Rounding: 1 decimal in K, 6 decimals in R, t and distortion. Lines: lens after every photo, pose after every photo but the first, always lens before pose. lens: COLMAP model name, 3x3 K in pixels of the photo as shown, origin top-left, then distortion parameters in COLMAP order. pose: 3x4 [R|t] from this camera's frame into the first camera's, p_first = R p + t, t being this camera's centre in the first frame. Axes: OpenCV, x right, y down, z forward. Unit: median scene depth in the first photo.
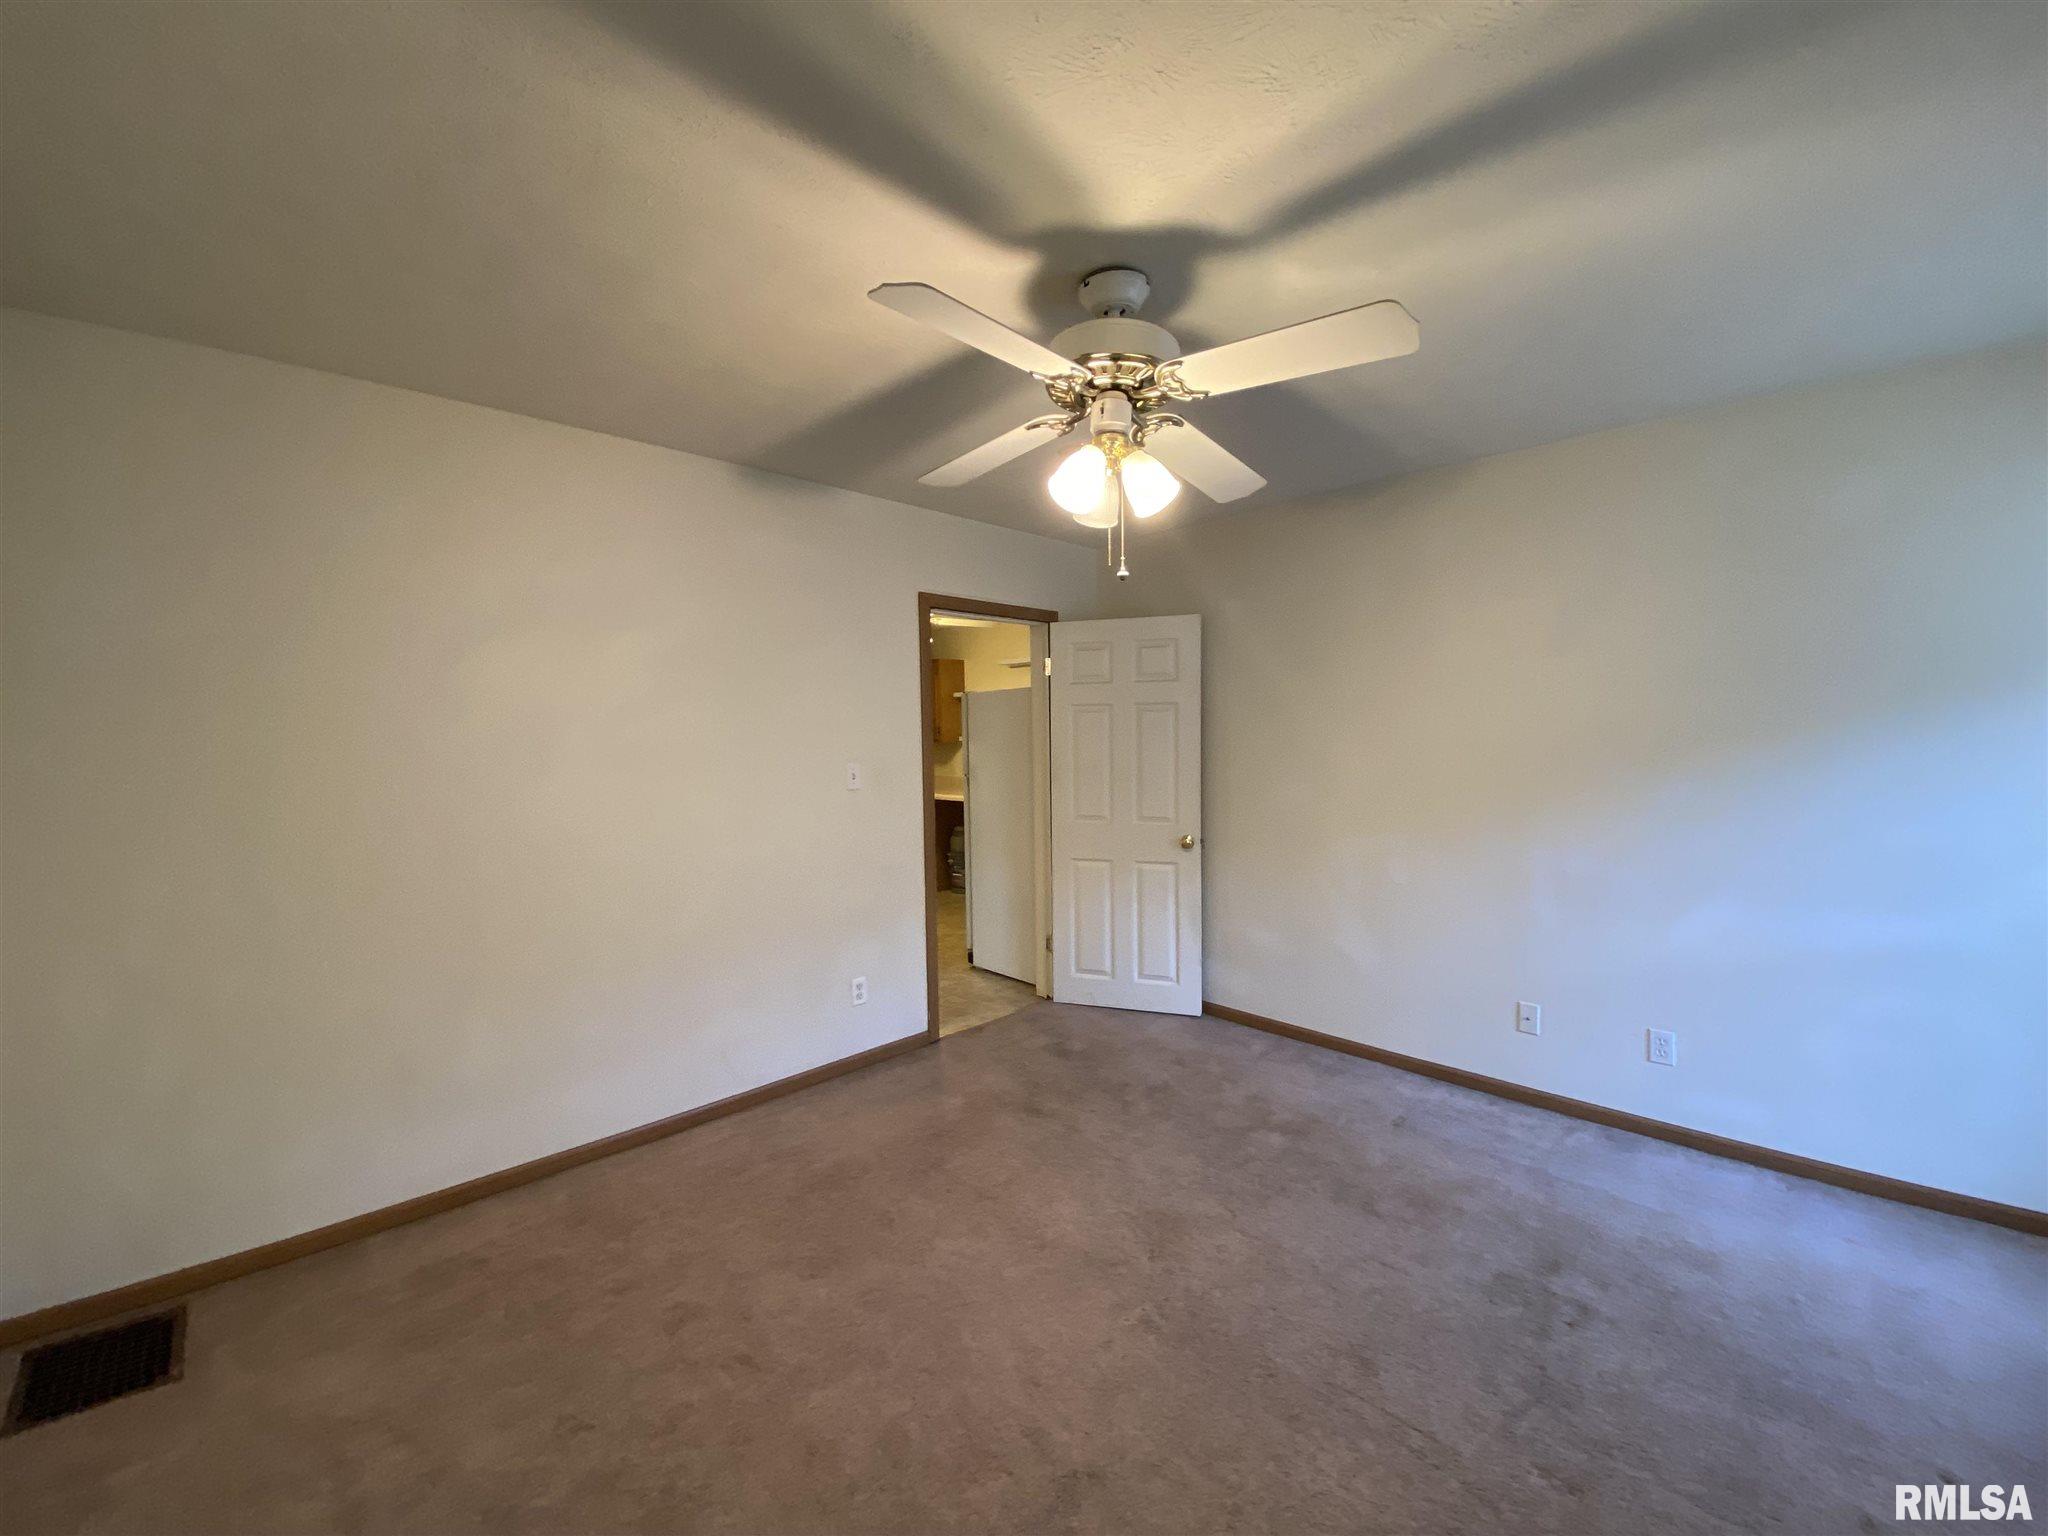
lens RADIAL K [[830.0, 0, 1030.2], [0, 830.0, 767.7], [0, 0, 1]] dist [0.045455, -0.031021]
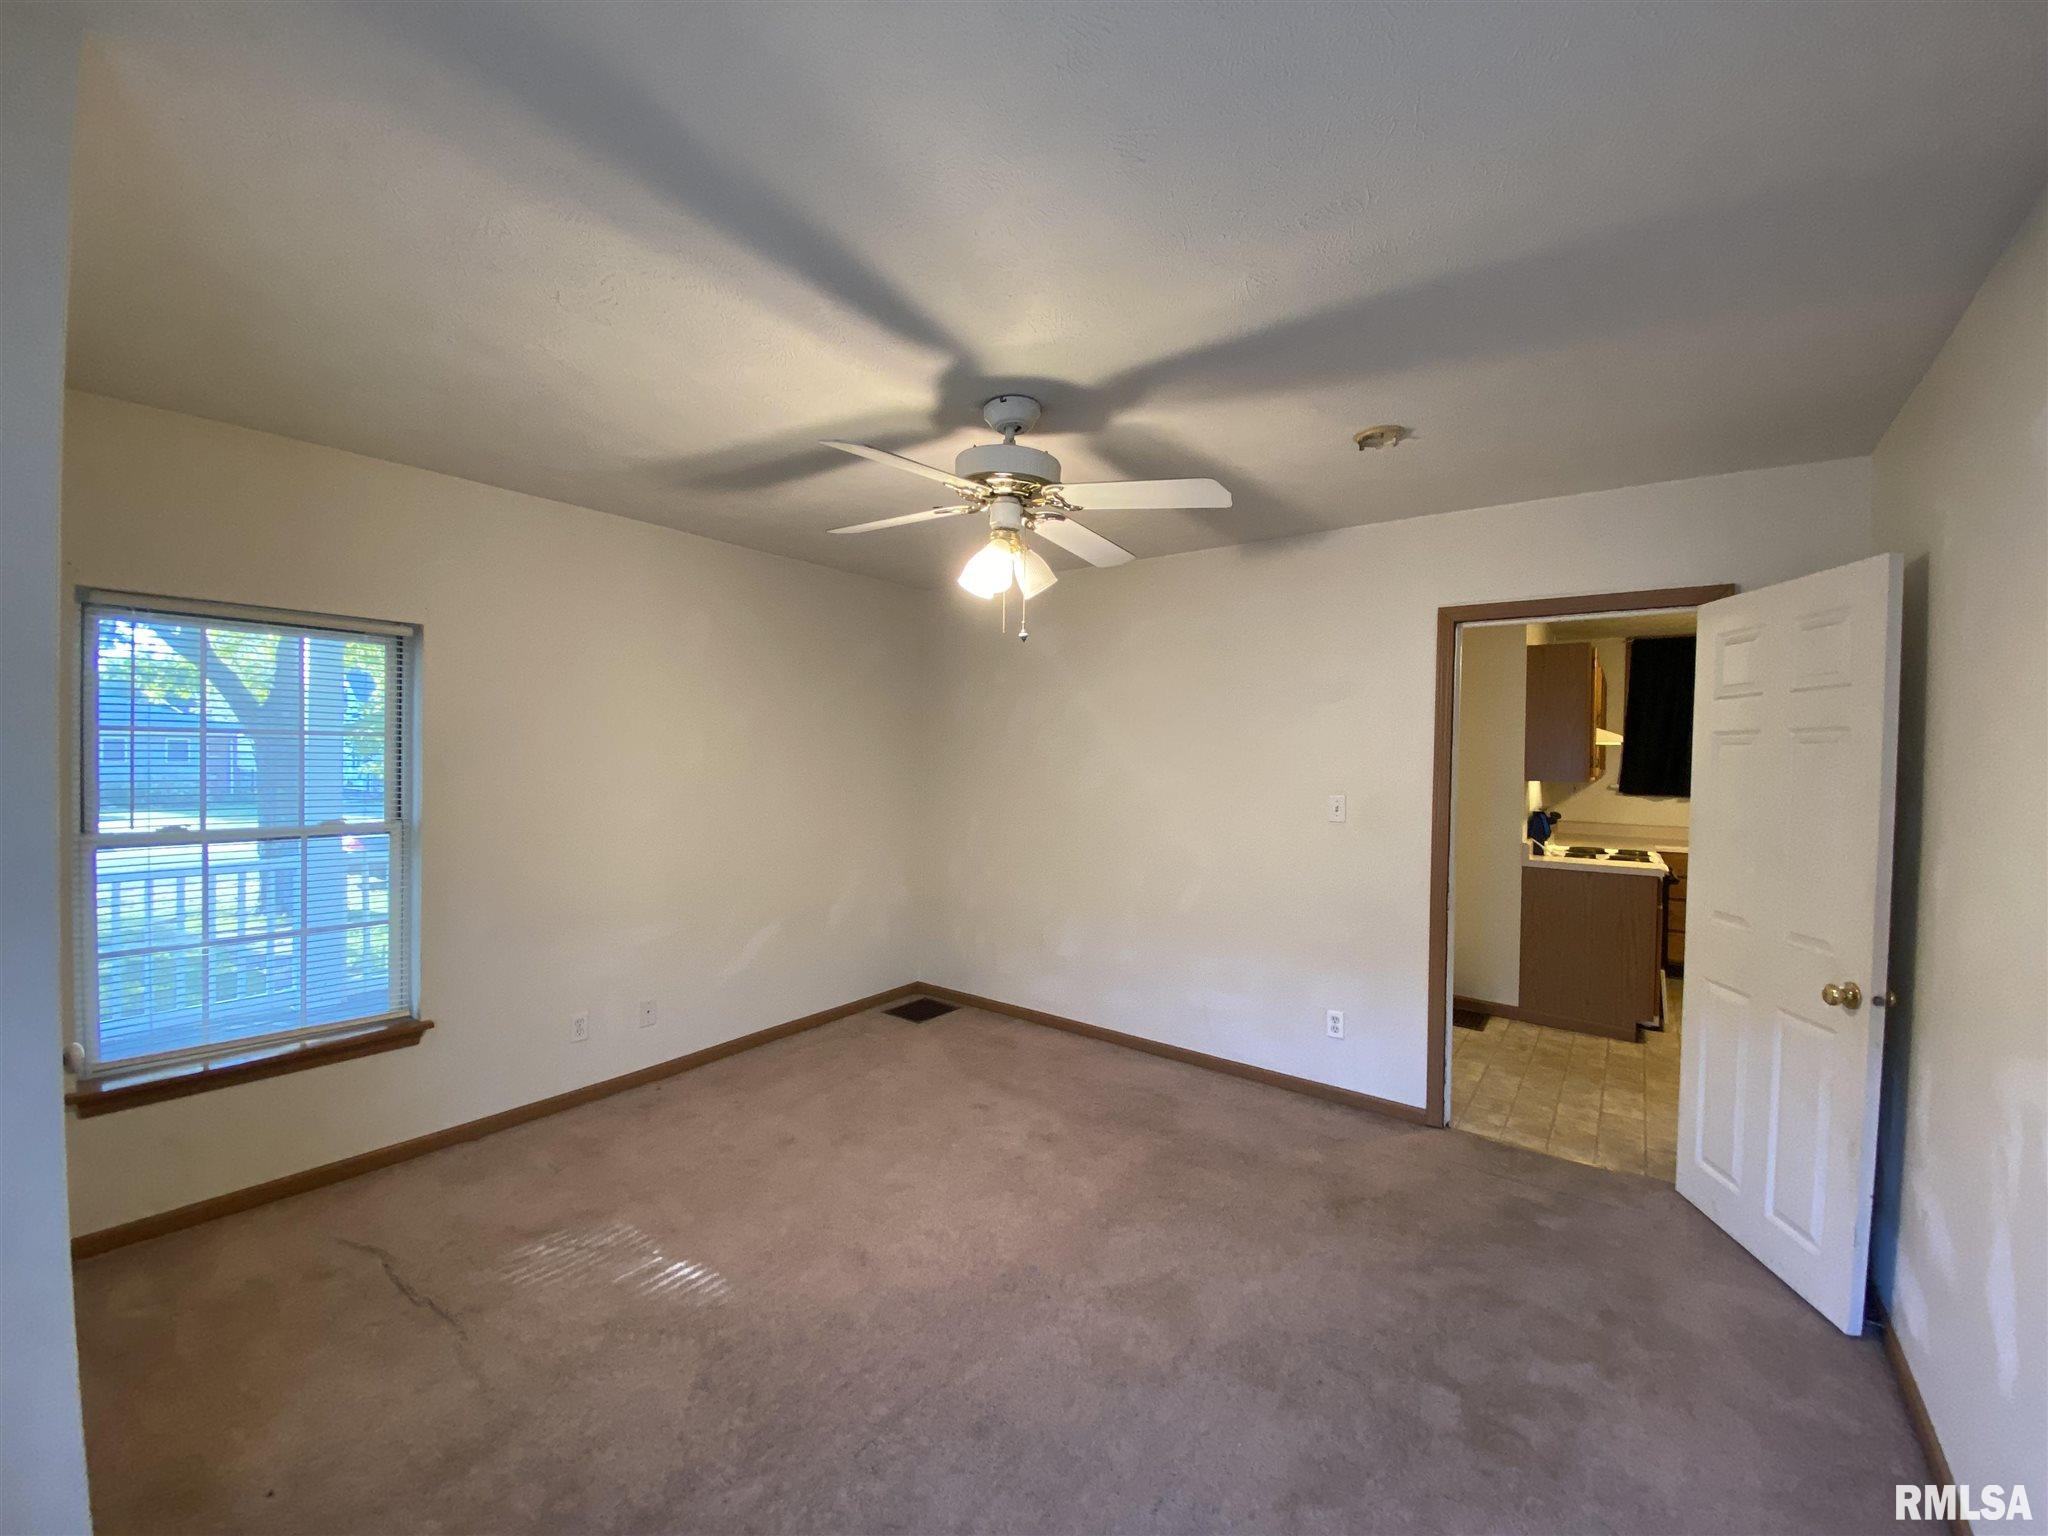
lens RADIAL K [[830.0, 0, 1030.2], [0, 830.0, 767.7], [0, 0, 1]] dist [0.045455, -0.031021]
pose [[0.146110, 0.026739, -0.988907, 0.763961], [-0.055582, 0.998278, 0.018780, -0.039509], [0.987706, 0.052221, 0.147344, 0.499015]]
